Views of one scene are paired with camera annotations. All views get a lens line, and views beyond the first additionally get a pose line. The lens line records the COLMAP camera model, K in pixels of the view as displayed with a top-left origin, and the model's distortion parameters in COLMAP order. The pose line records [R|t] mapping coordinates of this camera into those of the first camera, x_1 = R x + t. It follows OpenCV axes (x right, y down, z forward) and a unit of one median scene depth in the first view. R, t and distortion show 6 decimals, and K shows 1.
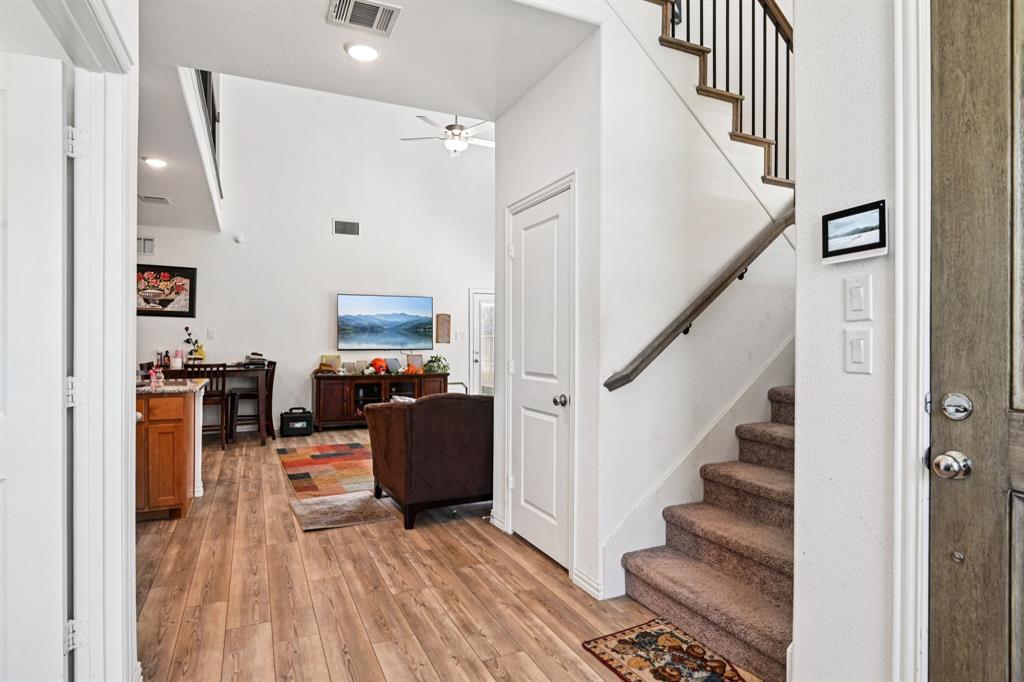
lens RADIAL K [[554.3, 0, 512.0], [0, 554.3, 341.0], [0, 0, 1]] dist [-0.000789, -0.000122]
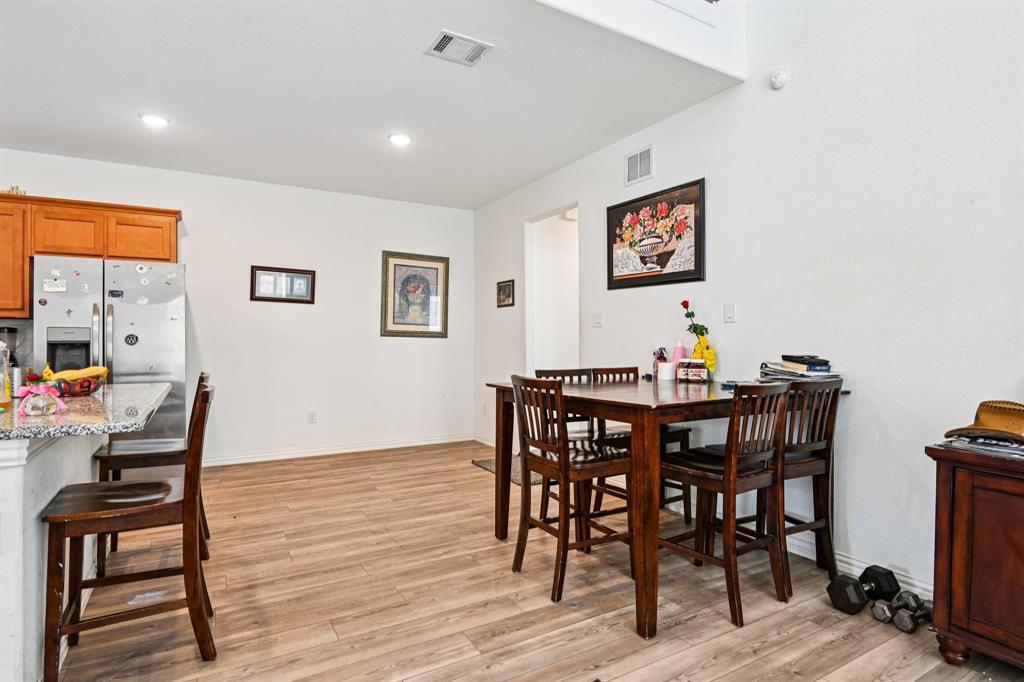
lens RADIAL K [[537.7, 0, 512.0], [0, 537.7, 341.0], [0, 0, 1]] dist [-0.012126, -0.000268]
pose [[0.083588, -0.003929, -0.996493, -0.119085], [0.000986, 0.999992, -0.003860, 0.012574], [0.996500, -0.000660, 0.083591, 0.806583]]
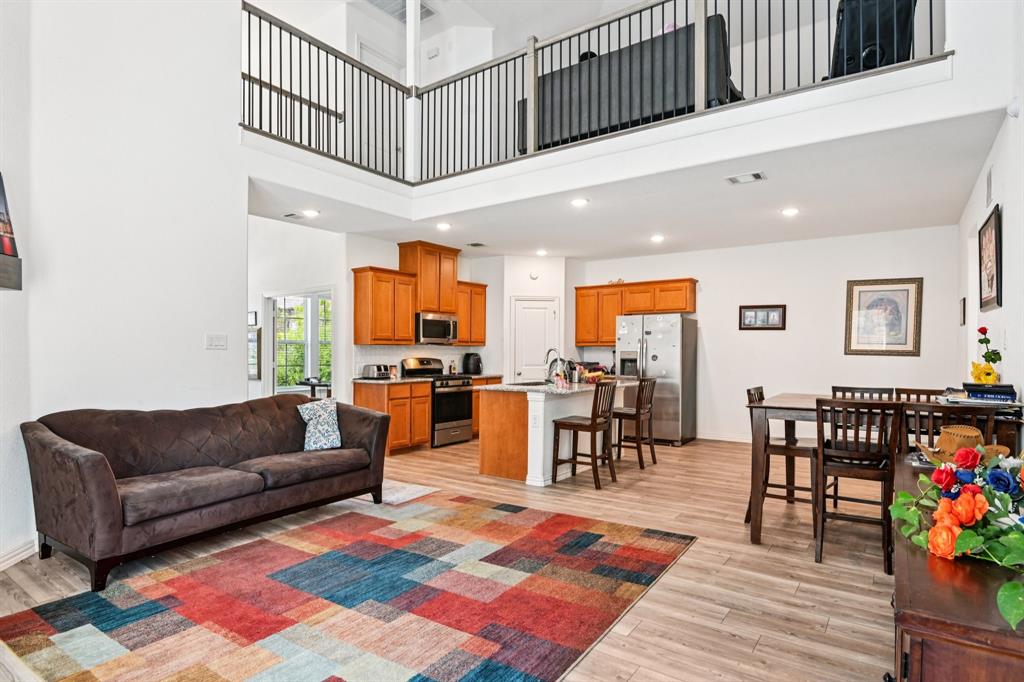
lens RADIAL K [[531.5, 0, 512.0], [0, 531.5, 341.0], [0, 0, 1]] dist [0.003192, 0.000271]
pose [[-0.871353, -0.012406, -0.490500, 0.028785], [-0.002272, 0.999772, -0.021251, -0.001312], [0.490652, -0.017403, -0.871182, 1.217079]]
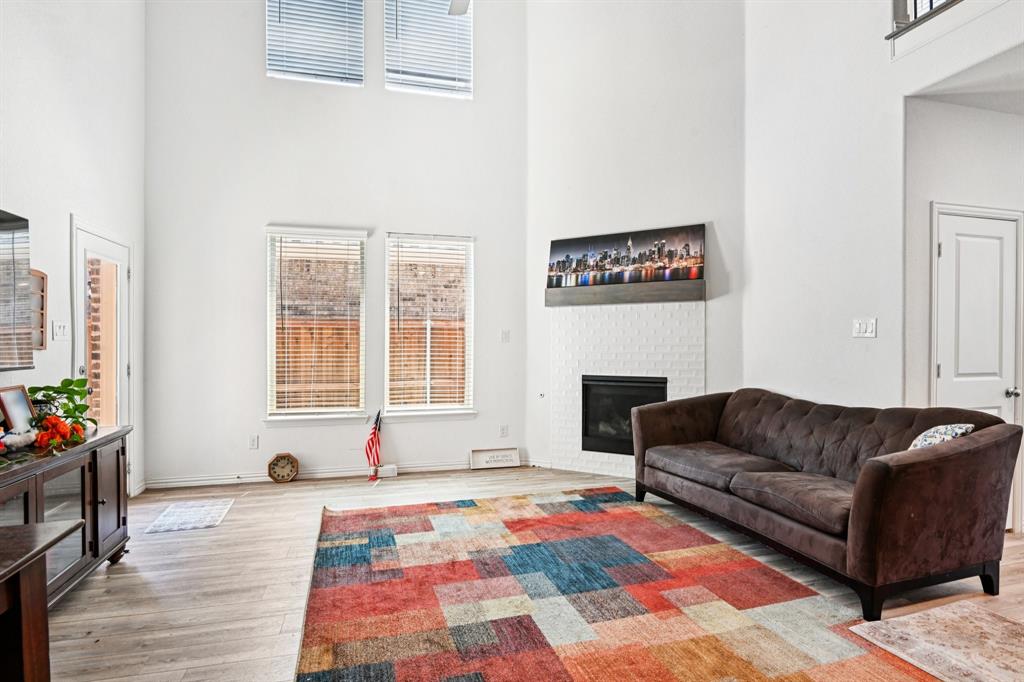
lens RADIAL K [[548.5, 0, 524.2], [0, 548.5, 350.9], [0, 0, 1]] dist [-0.017344, -0.000572]
pose [[0.151344, -0.012811, 0.988398, -0.507621], [0.001247, 0.999918, 0.012769, -0.000329], [-0.988480, -0.000700, 0.151348, 0.766193]]
